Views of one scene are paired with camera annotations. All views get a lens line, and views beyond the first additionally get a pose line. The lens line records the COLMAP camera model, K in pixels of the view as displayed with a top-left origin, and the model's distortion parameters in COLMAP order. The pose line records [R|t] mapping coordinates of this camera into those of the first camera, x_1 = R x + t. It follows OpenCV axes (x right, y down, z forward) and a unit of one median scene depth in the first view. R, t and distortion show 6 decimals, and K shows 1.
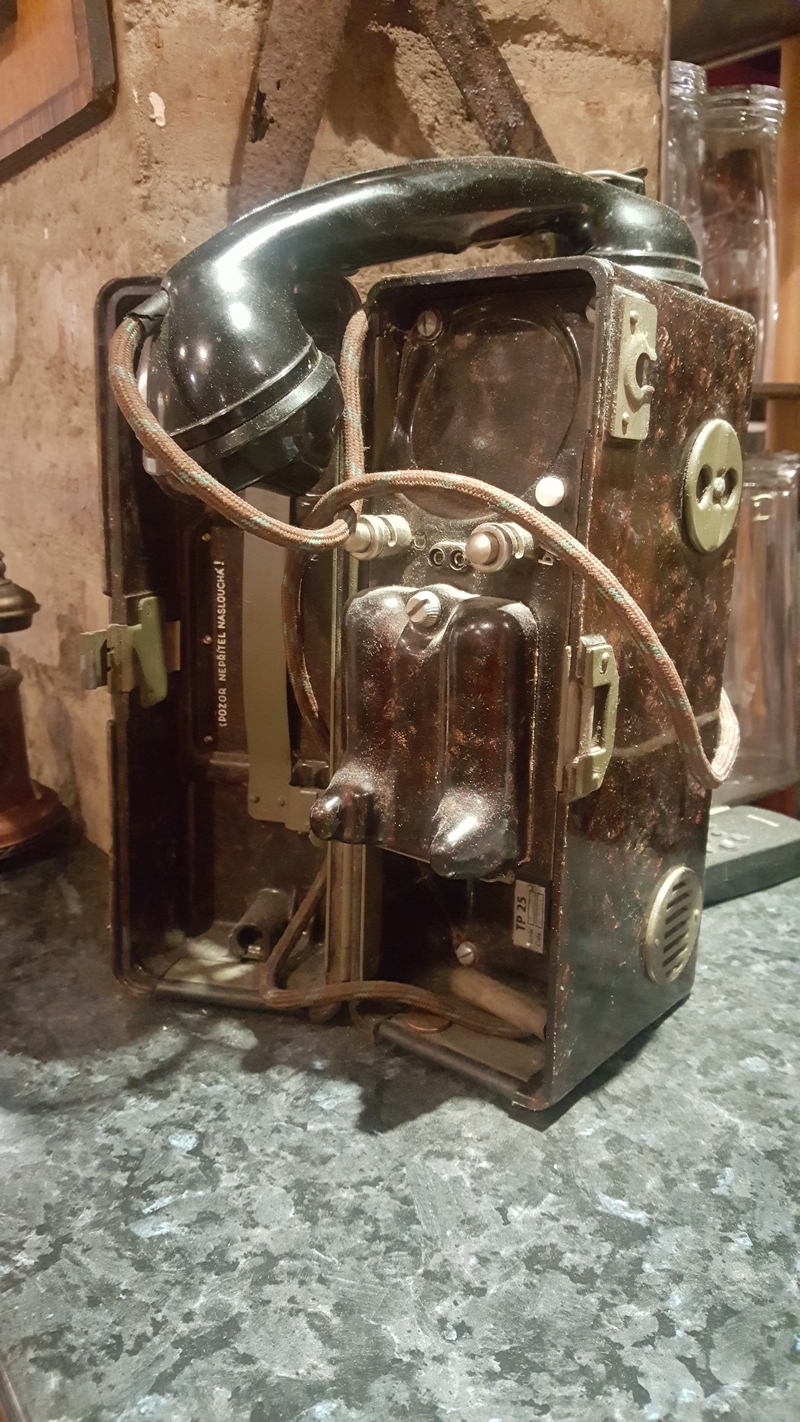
lens RADIAL K [[1111.0, 0, 400.0], [0, 1111.0, 711.0], [0, 0, 1]] dist [-0.087064, 0.049487]
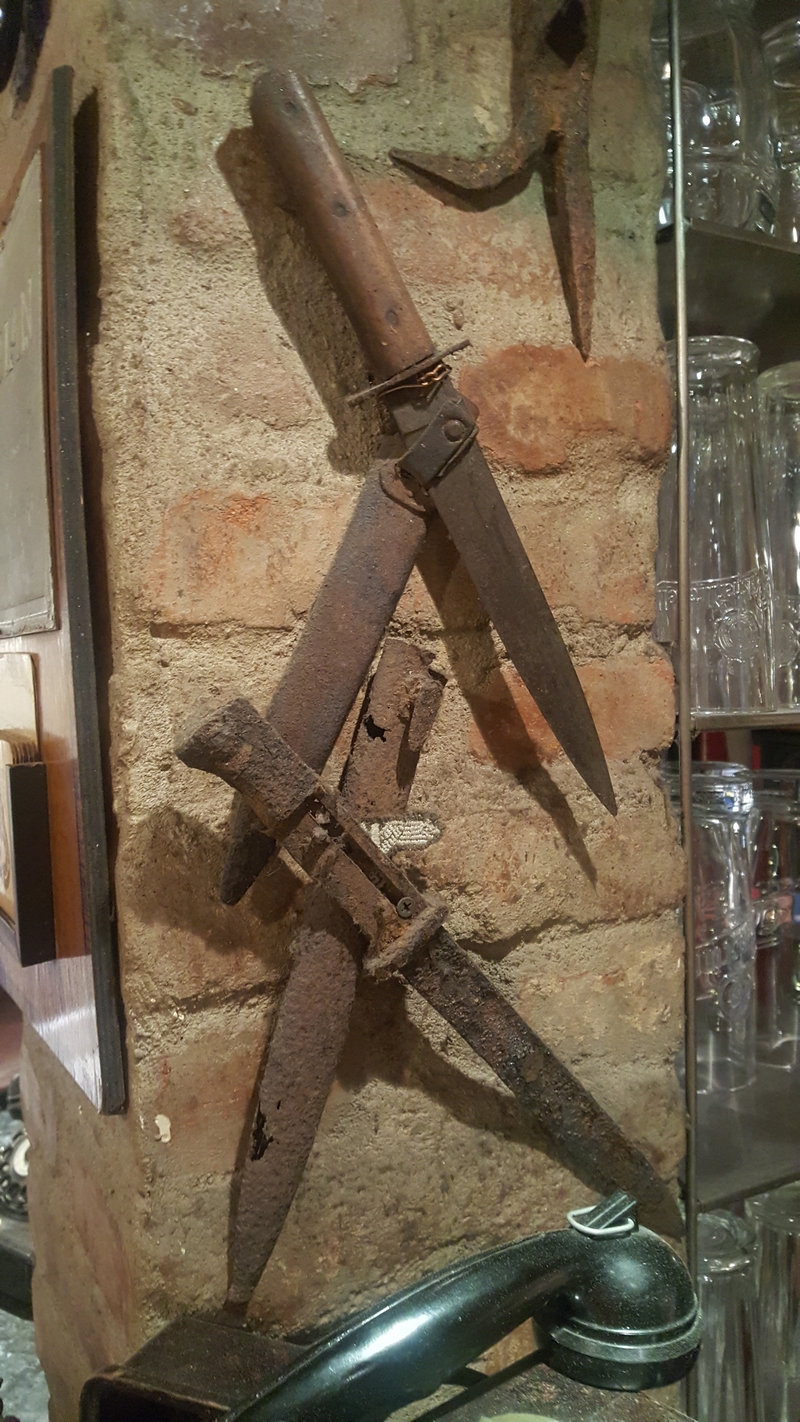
lens RADIAL K [[1073.3, 0, 400.0], [0, 1073.3, 711.0], [0, 0, 1]] dist [0.134059, -0.392150]
pose [[0.993232, 0.002232, -0.116122, 0.122356], [-0.029285, 0.972324, -0.231795, -0.696981], [0.112391, 0.233627, 0.965809, -0.081288]]
